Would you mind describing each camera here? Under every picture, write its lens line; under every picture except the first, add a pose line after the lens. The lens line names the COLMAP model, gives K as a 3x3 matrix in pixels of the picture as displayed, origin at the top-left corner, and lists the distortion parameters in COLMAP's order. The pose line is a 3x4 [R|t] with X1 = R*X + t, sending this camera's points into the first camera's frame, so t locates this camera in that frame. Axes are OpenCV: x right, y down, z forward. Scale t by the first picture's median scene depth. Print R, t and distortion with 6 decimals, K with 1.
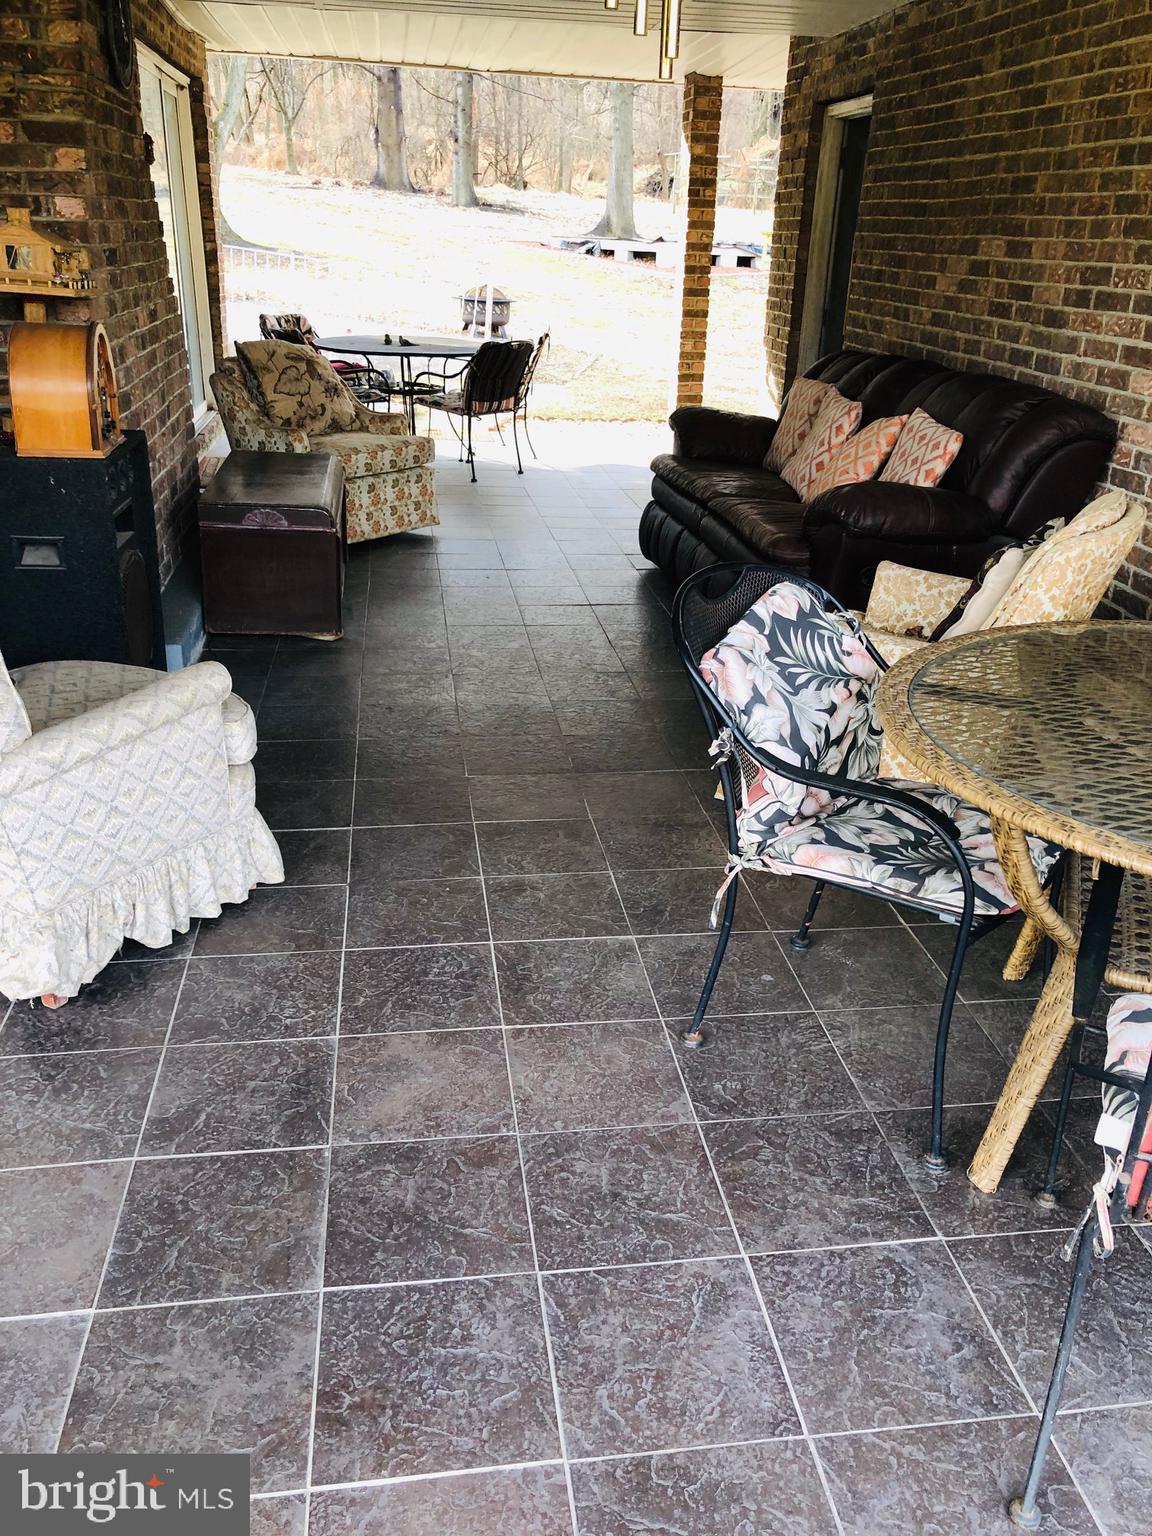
lens RADIAL K [[1231.5, 0, 576.0], [0, 1231.5, 768.0], [0, 0, 1]] dist [0.002935, 0.004281]
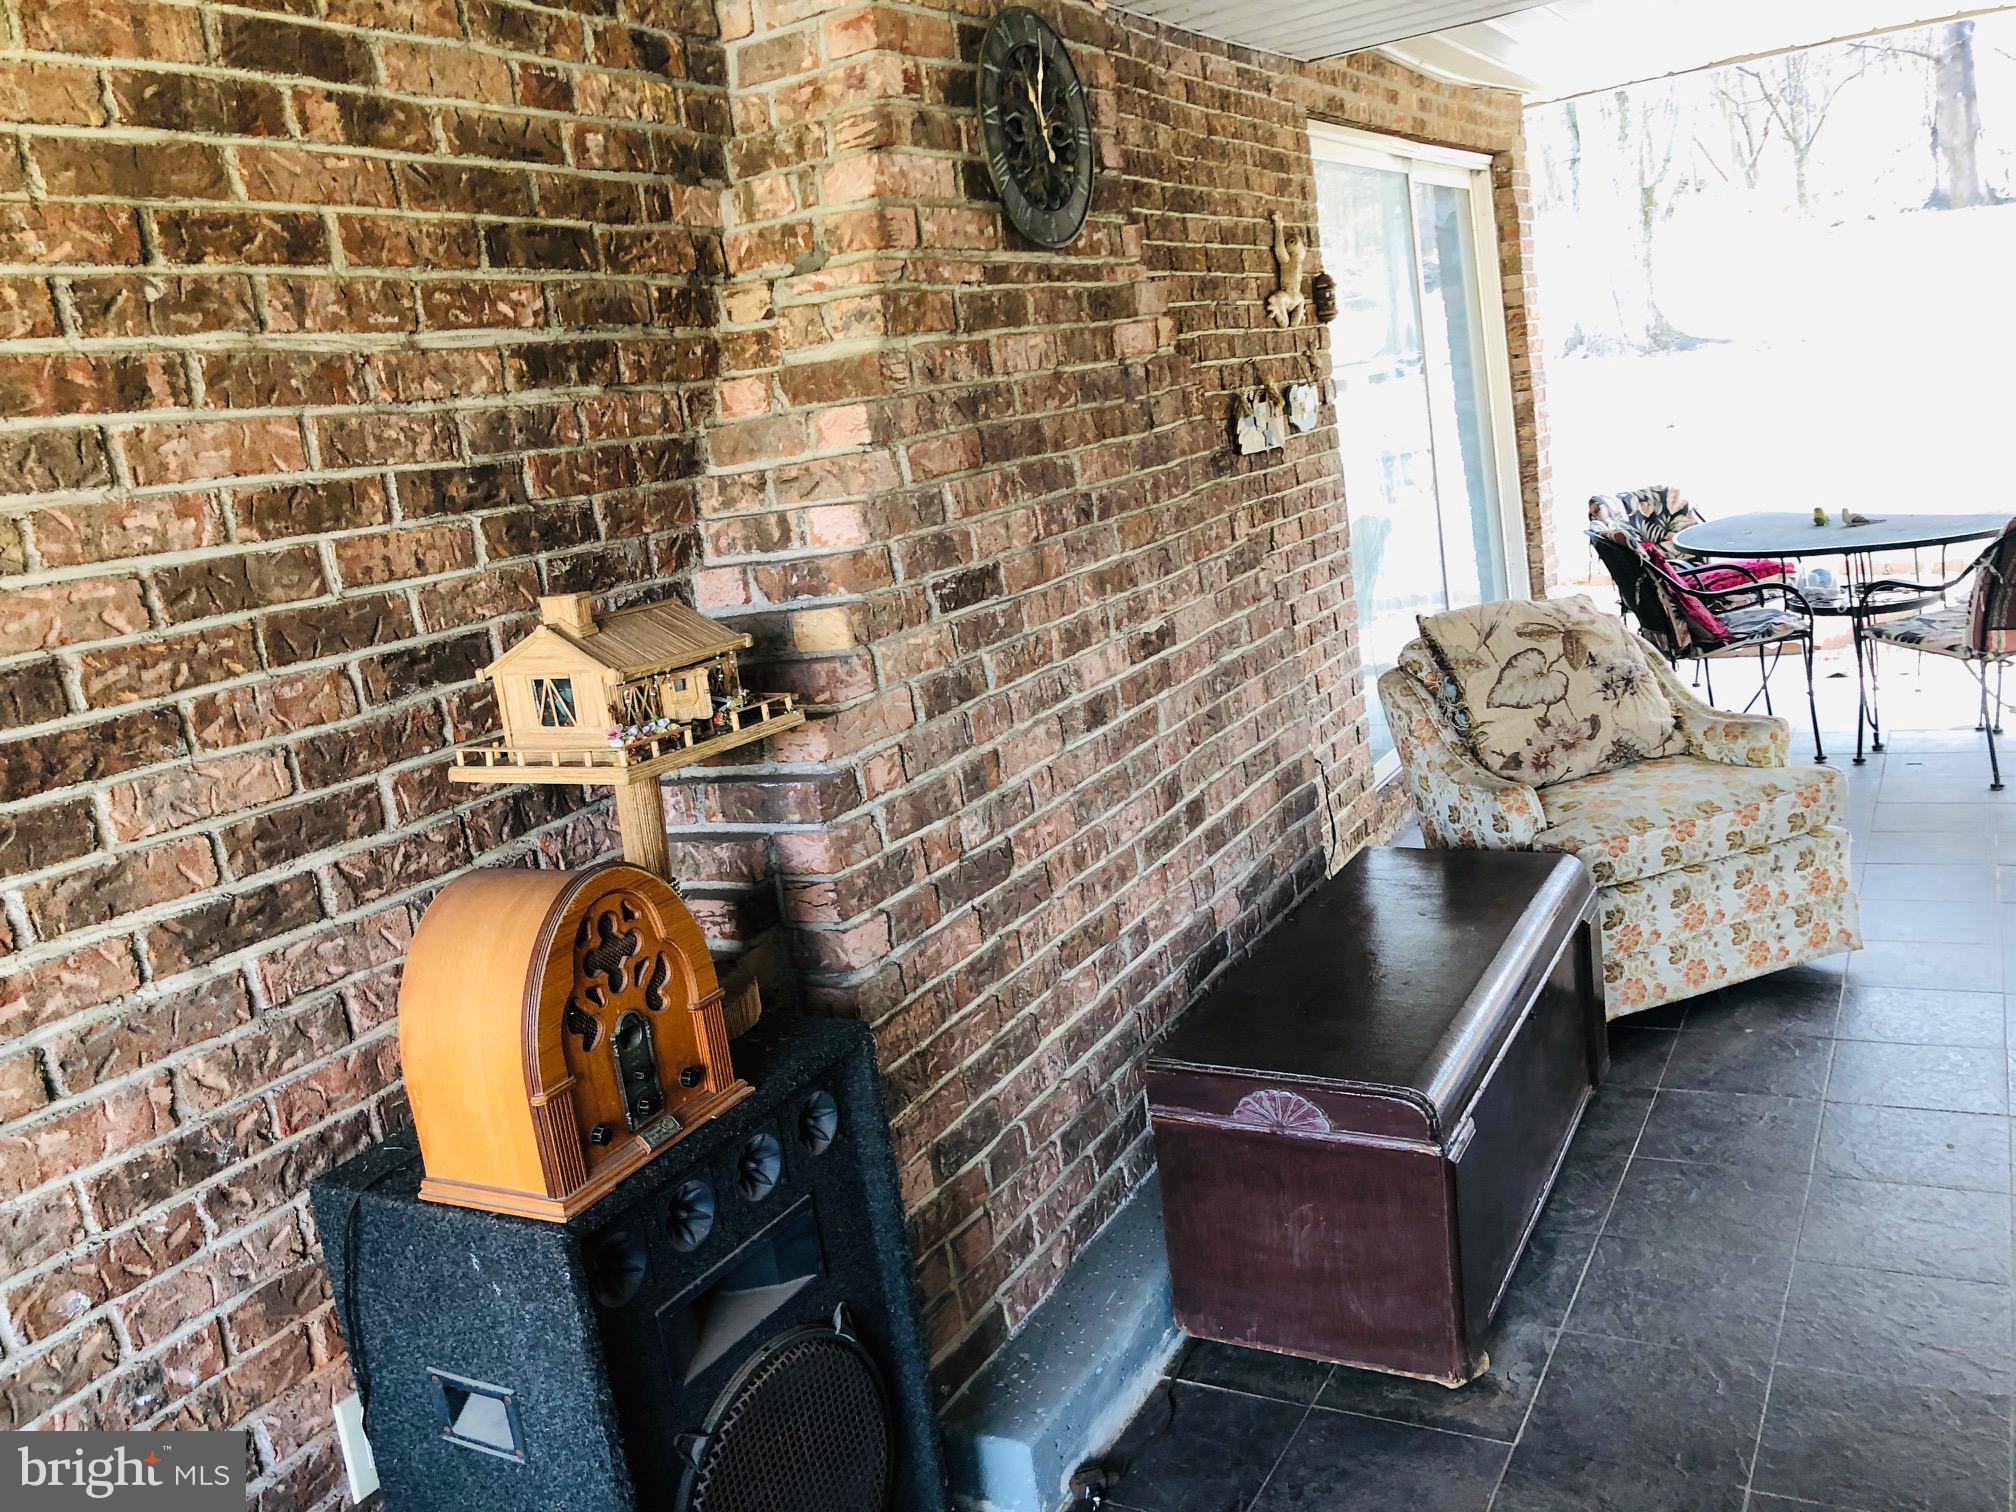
lens RADIAL K [[1616.3, 0, 1008.0], [0, 1616.3, 756.0], [0, 0, 1]] dist [0.002935, 0.004281]
pose [[0.774209, -0.017087, -0.632699, 0.026313], [-0.080372, 0.988889, -0.125054, -0.178338], [0.627806, 0.147669, 0.764234, 0.350398]]
